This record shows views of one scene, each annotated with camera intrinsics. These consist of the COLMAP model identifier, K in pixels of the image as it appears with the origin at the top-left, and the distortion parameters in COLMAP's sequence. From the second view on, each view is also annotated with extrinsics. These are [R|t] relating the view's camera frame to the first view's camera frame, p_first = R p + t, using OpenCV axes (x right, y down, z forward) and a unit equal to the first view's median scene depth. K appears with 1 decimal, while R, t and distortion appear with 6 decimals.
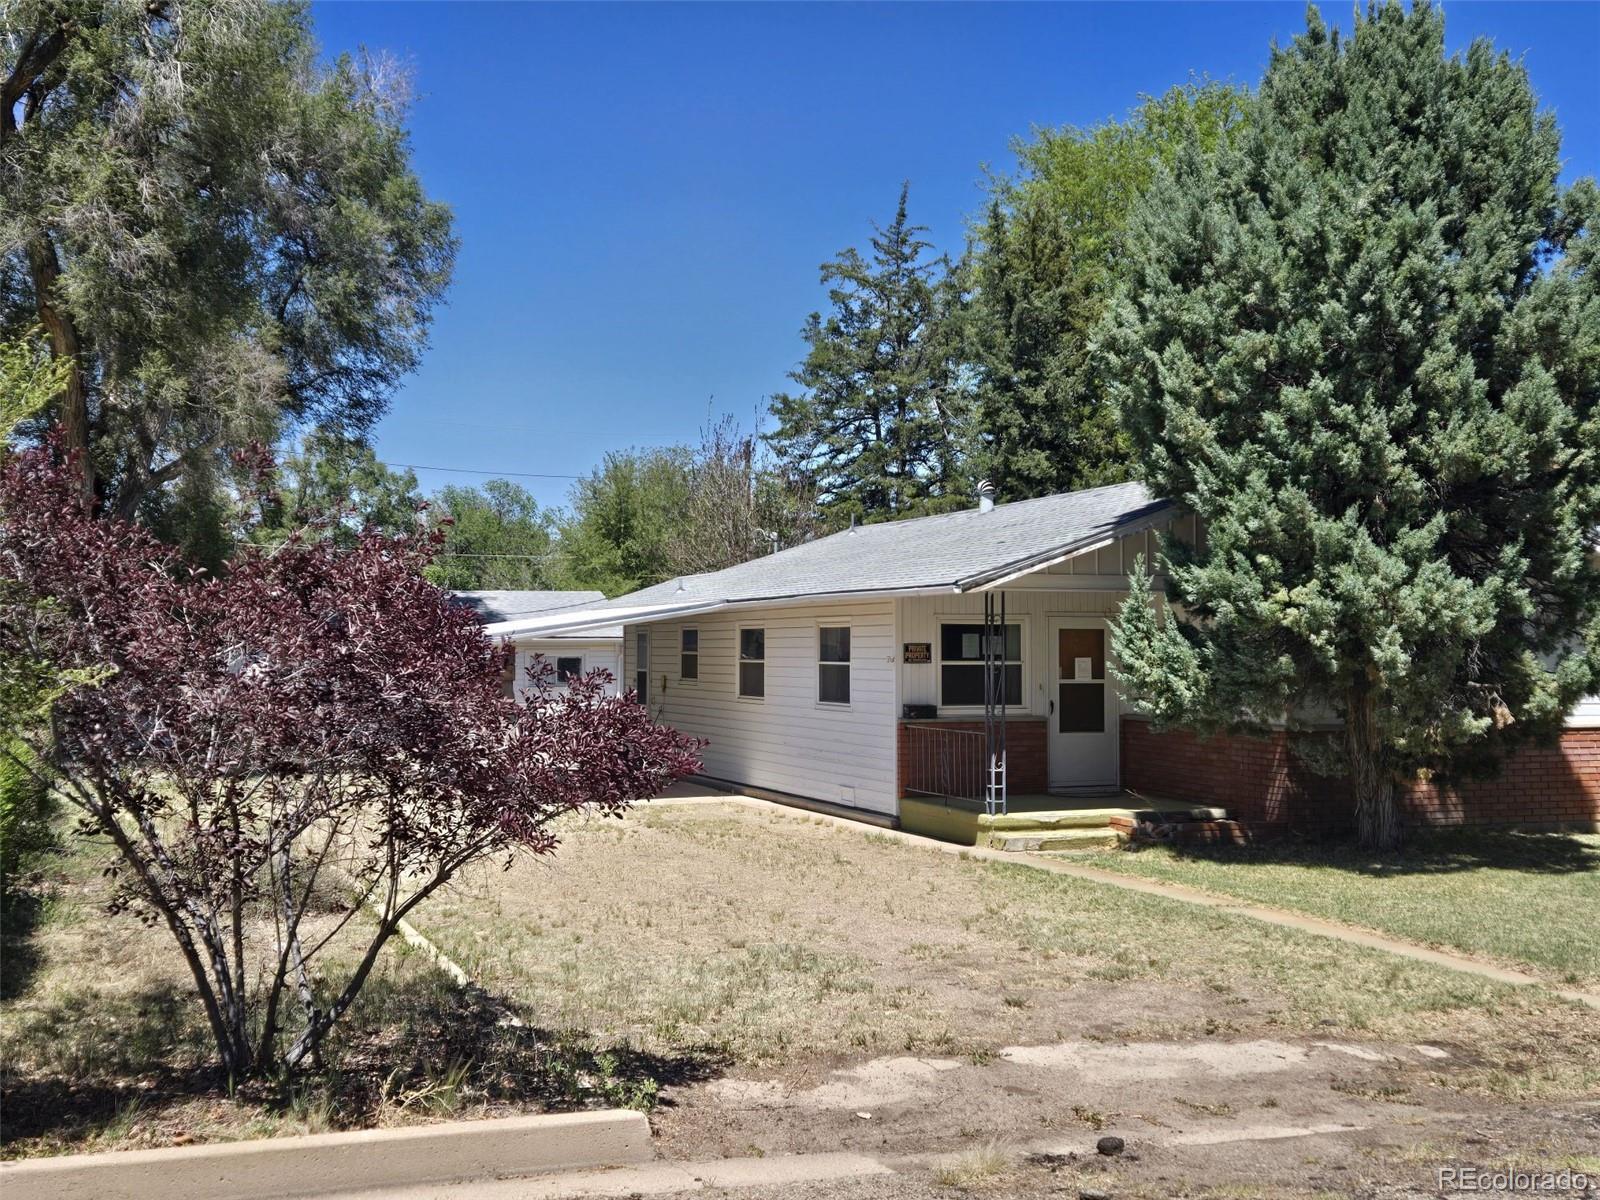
lens RADIAL K [[1756.1, 0, 792.8], [0, 1756.1, 590.2], [0, 0, 1]] dist [0.074402, 0.000000]
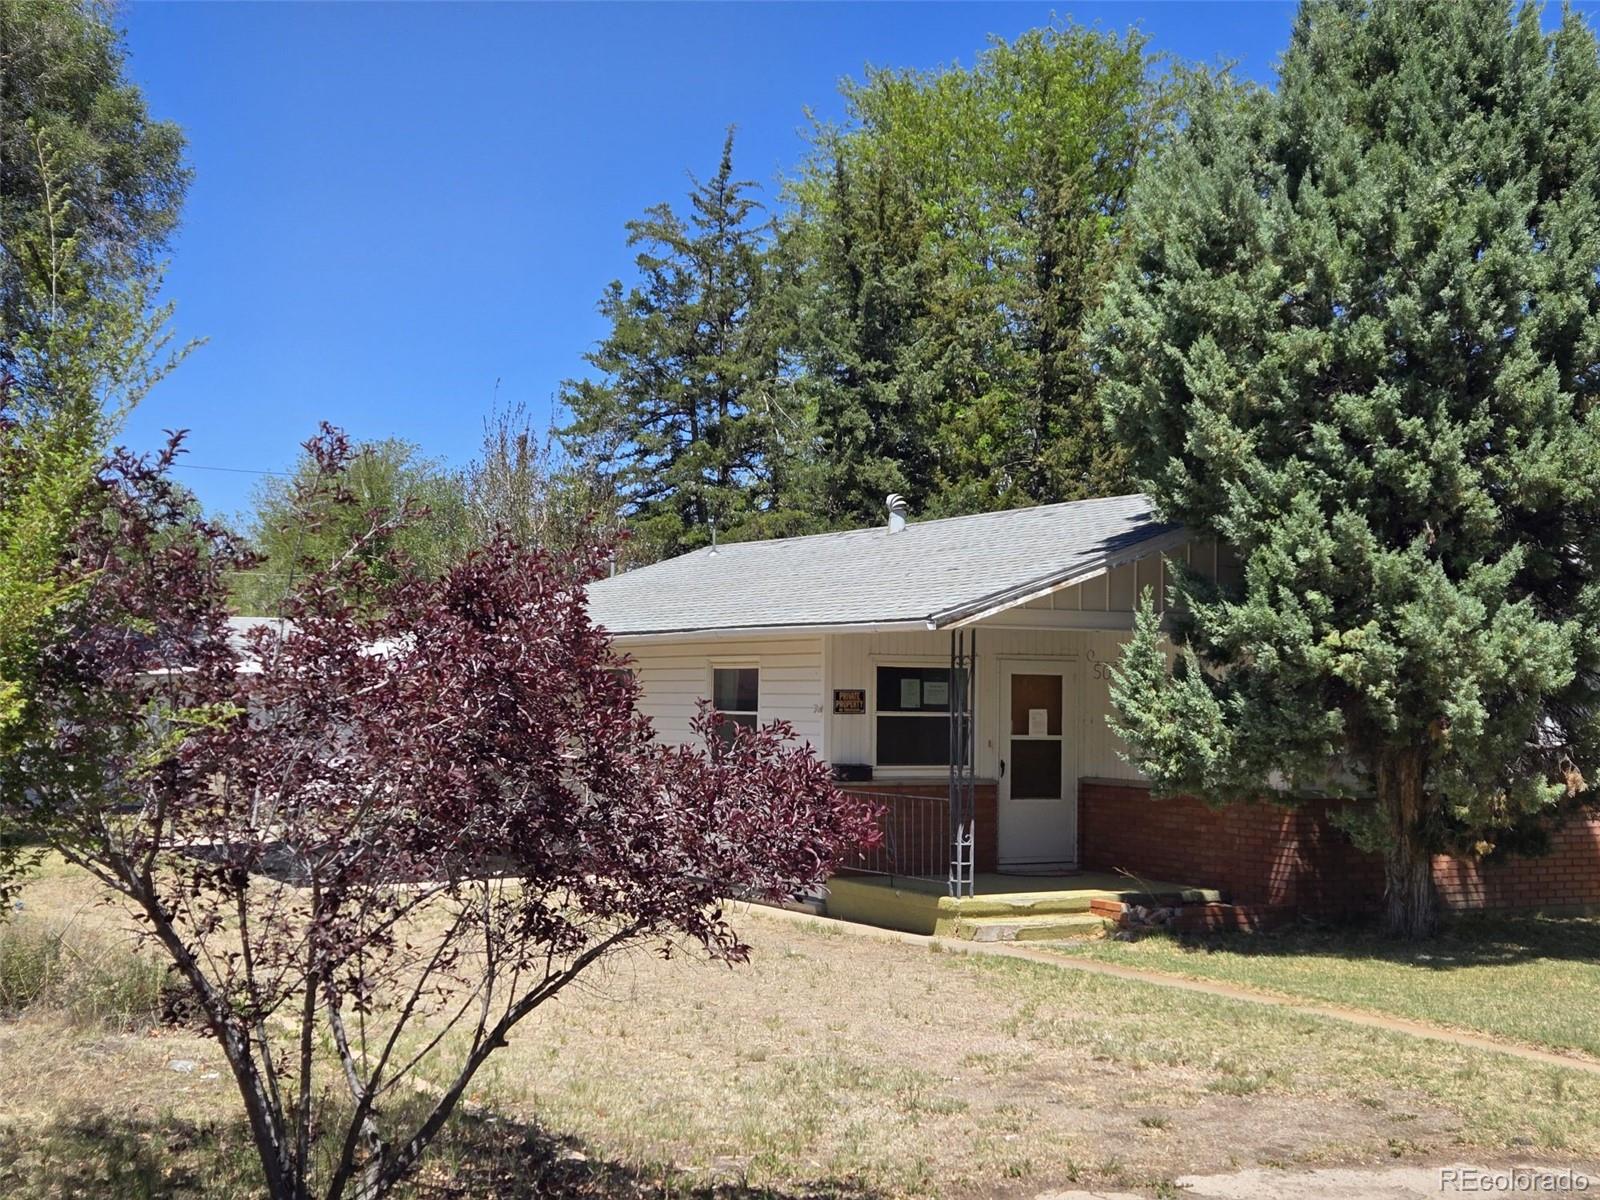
lens RADIAL K [[2146.0, 0, 799.5], [0, 2146.0, 615.0], [0, 0, 1]] dist [0.086842, 0.000000]
pose [[0.990322, 0.016740, 0.137778, -0.105539], [-0.016204, 0.999856, -0.005006, 0.000648], [-0.137842, 0.002725, 0.990450, 0.005511]]
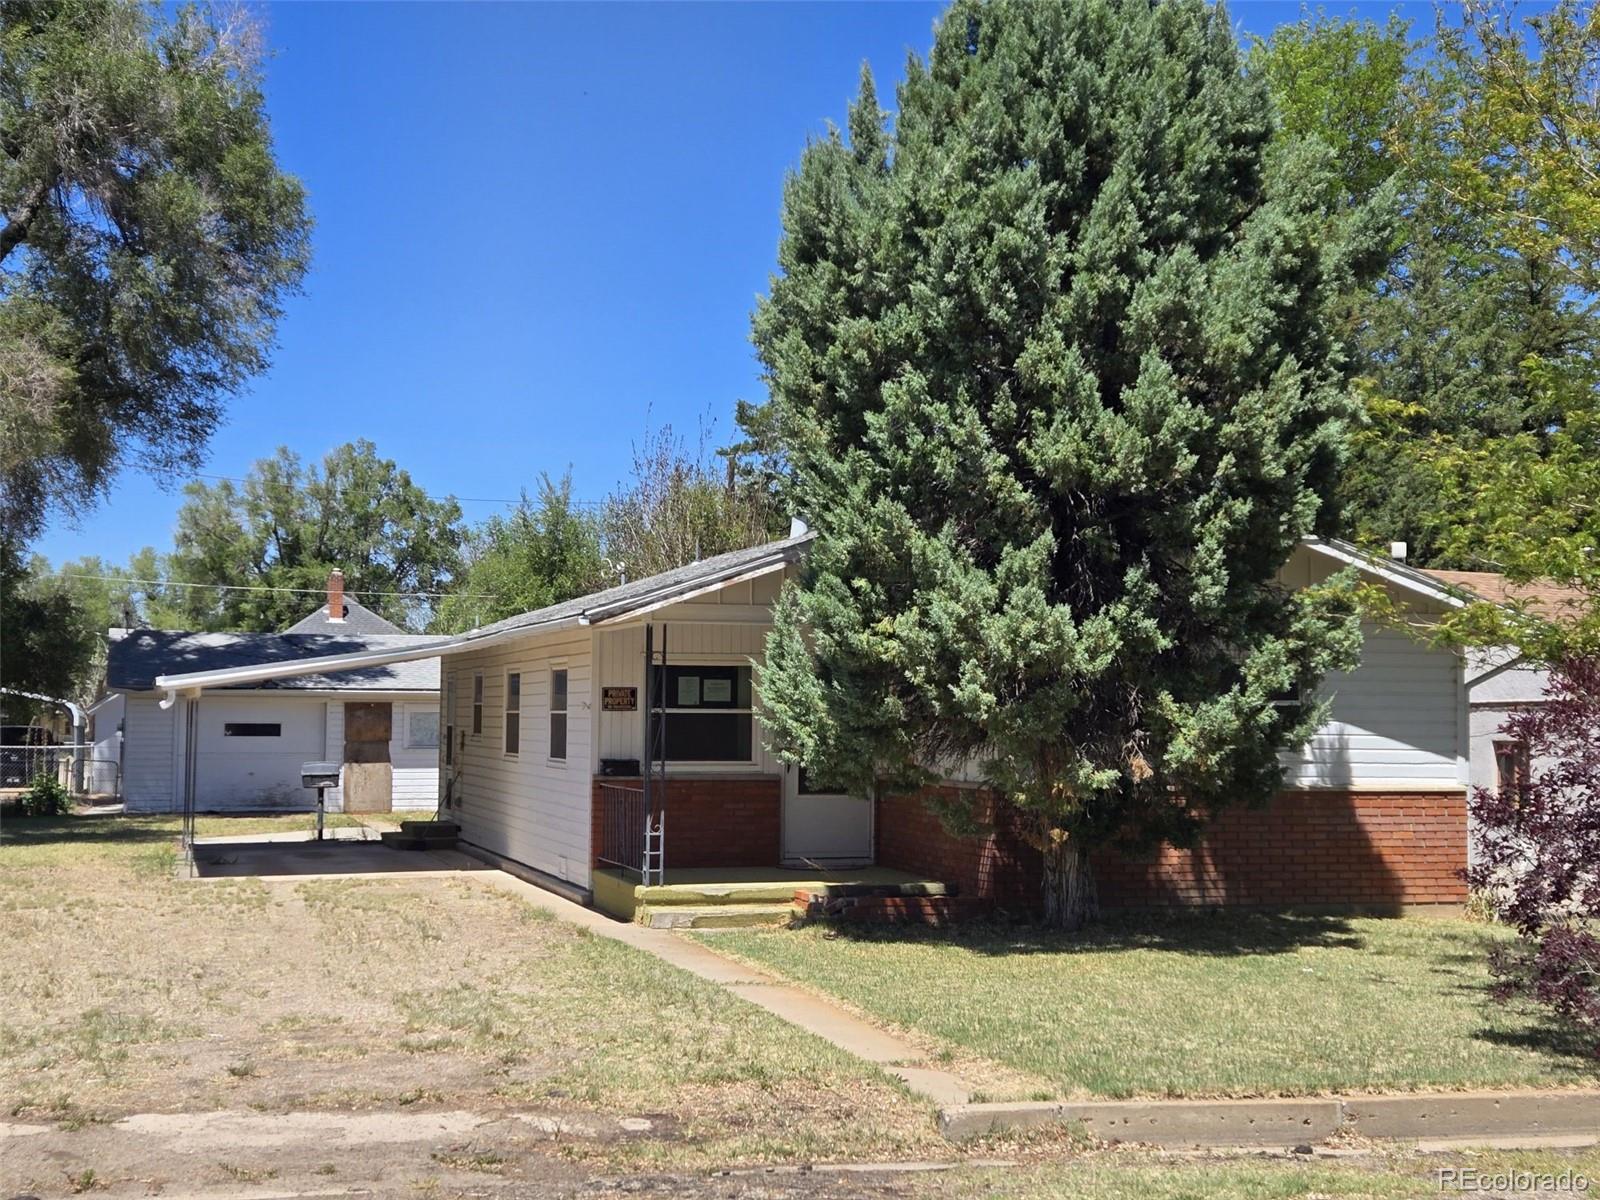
lens RADIAL K [[2146.0, 0, 819.8], [0, 2146.0, 625.3], [0, 0, 1]] dist [0.086842, 0.000000]
pose [[0.997031, 0.003969, -0.076905, 0.284412], [-0.004715, 0.999944, -0.009525, 0.011096], [0.076863, 0.009859, 0.996993, -0.034750]]
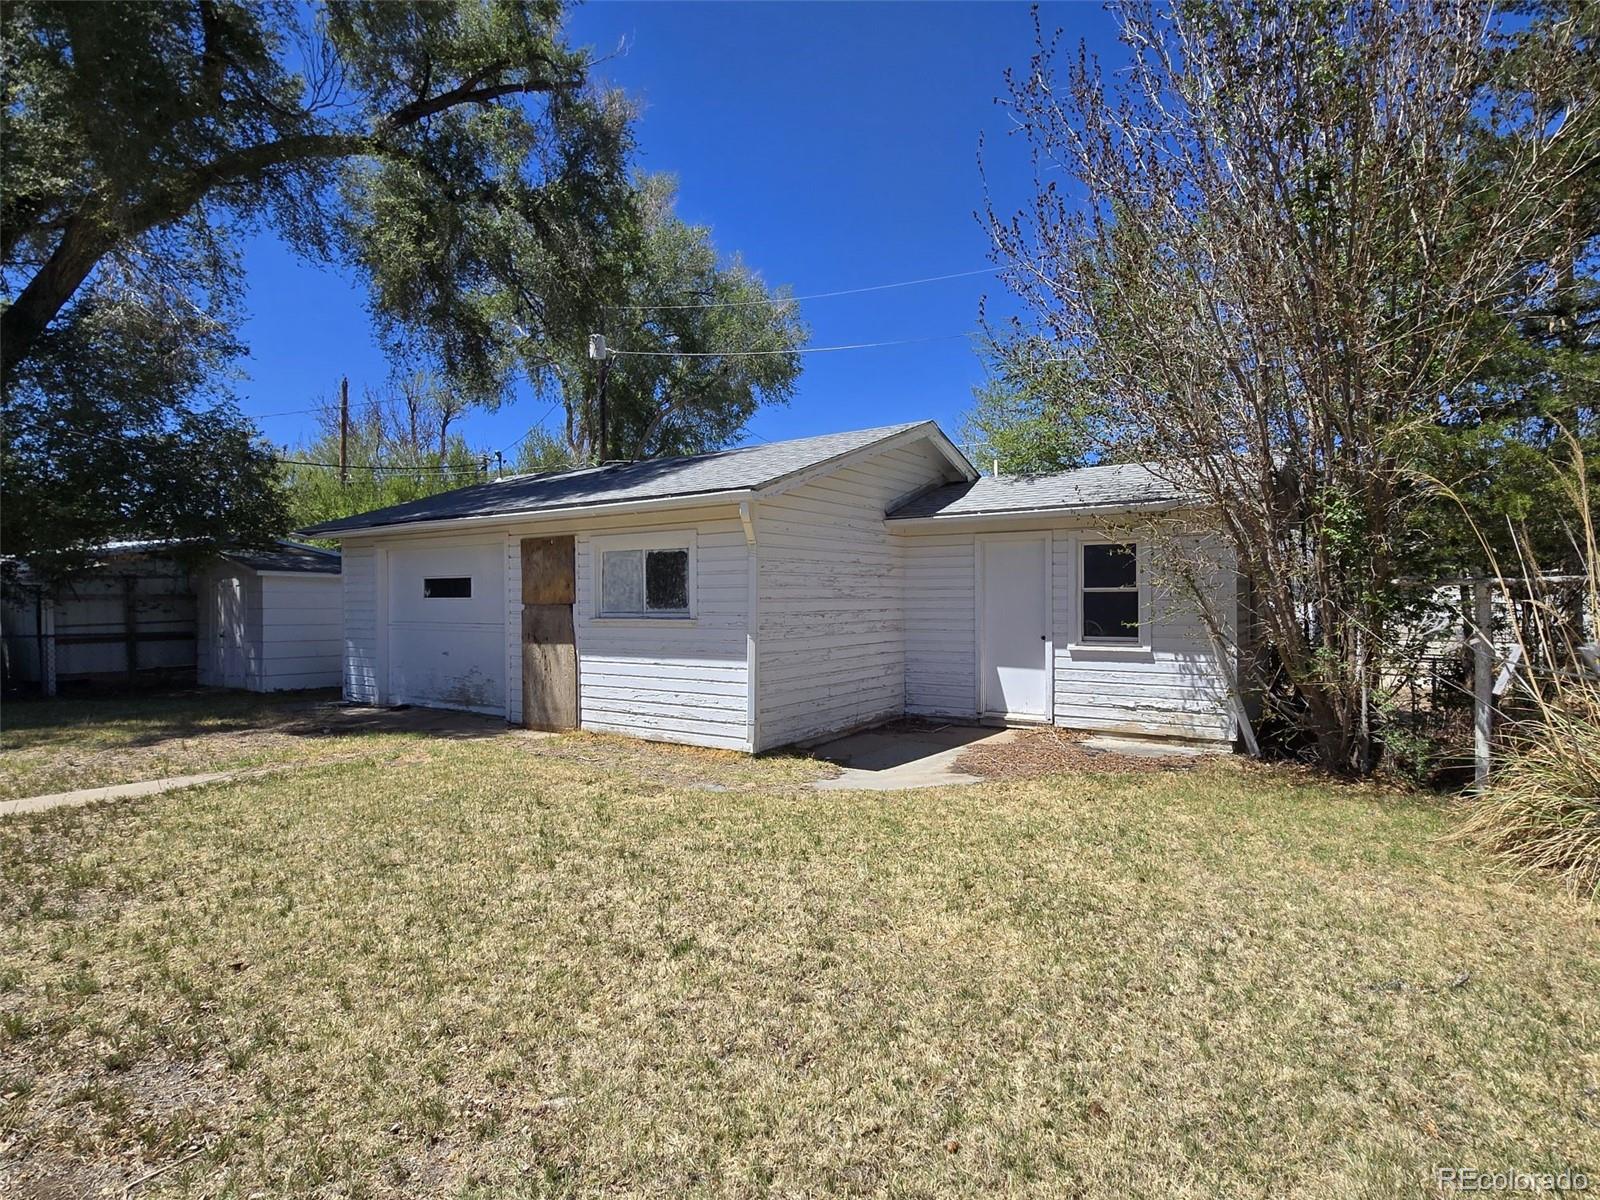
lens RADIAL K [[847.1, 0, 800.4], [0, 847.1, 606.4], [0, 0, 1]] dist [-0.001292, 0.000624]
pose [[0.573121, 0.003881, -0.819462, 0.138580], [0.032258, 0.999107, 0.027292, 0.107905], [0.818836, -0.042076, 0.572484, 2.071710]]
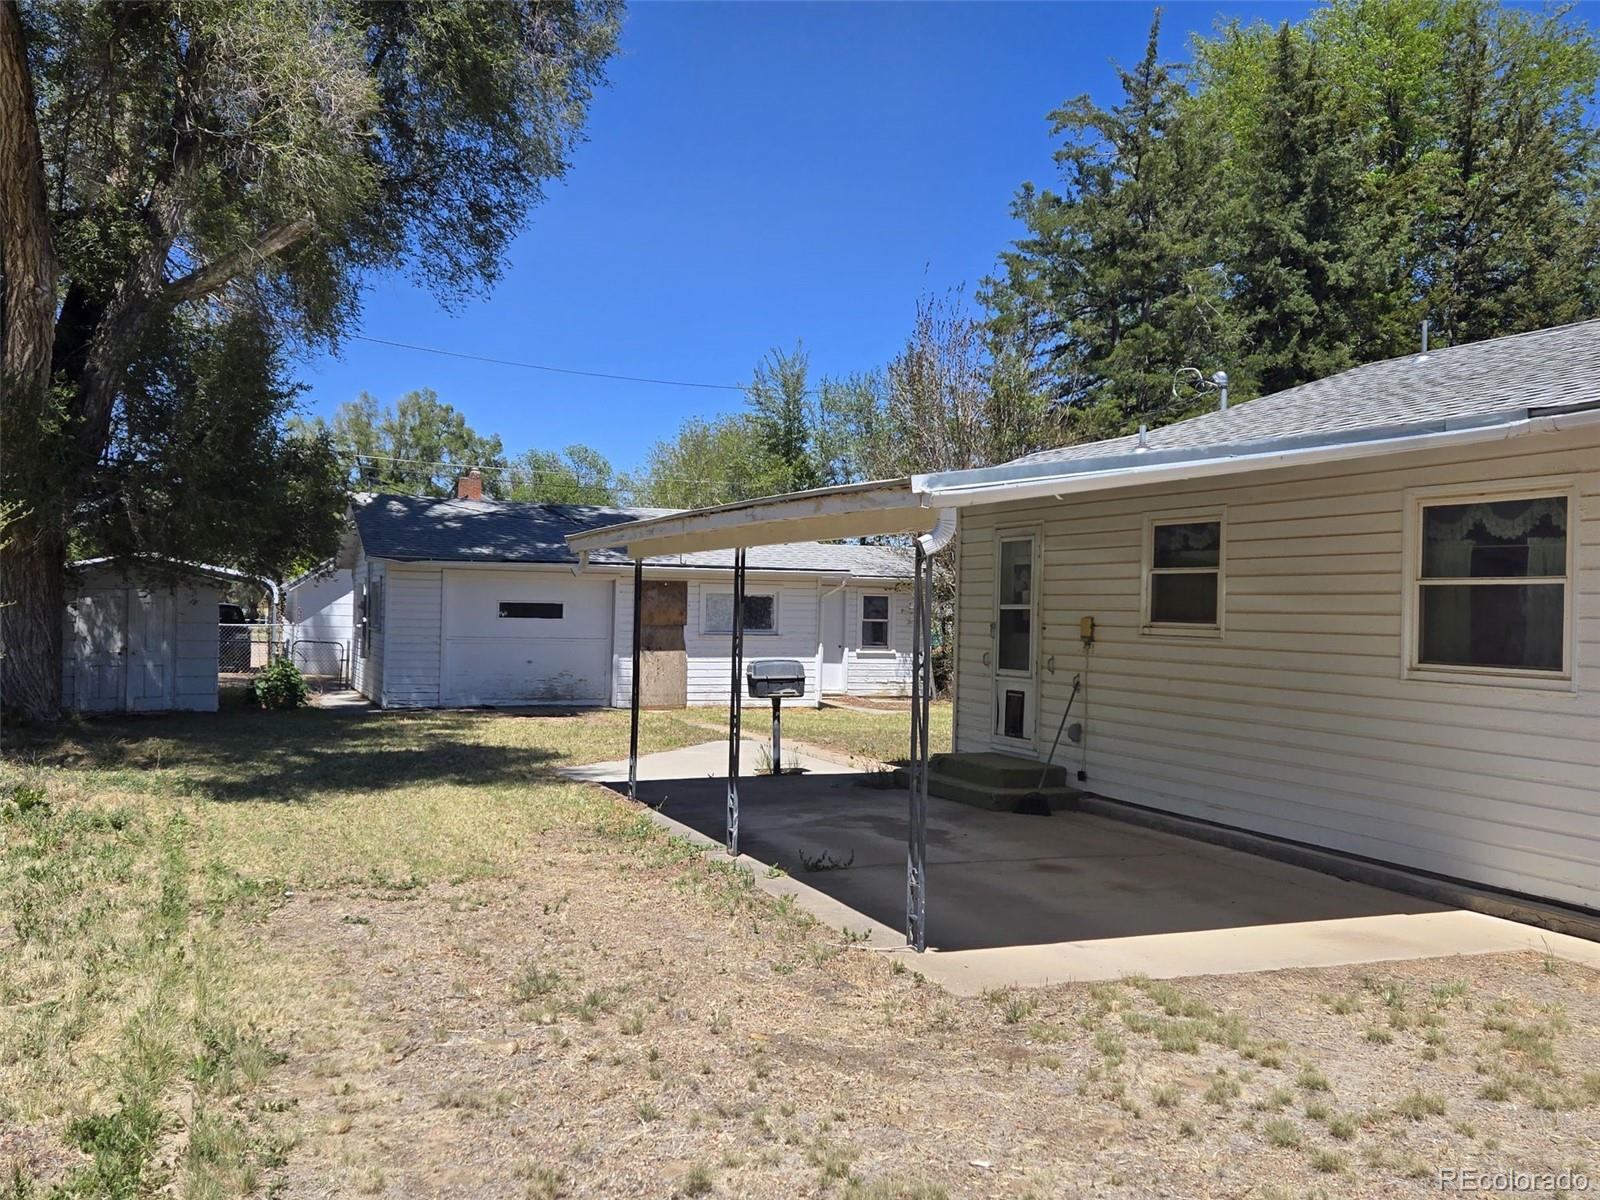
lens RADIAL K [[1422.0, 0, 776.0], [0, 1422.0, 599.6], [0, 0, 1]] dist [0.078427, -0.012709]
pose [[0.999737, 0.020359, -0.010553, -0.258344], [-0.020078, 0.999457, 0.026127, 0.055019], [0.011079, -0.025908, 0.999603, 0.922931]]
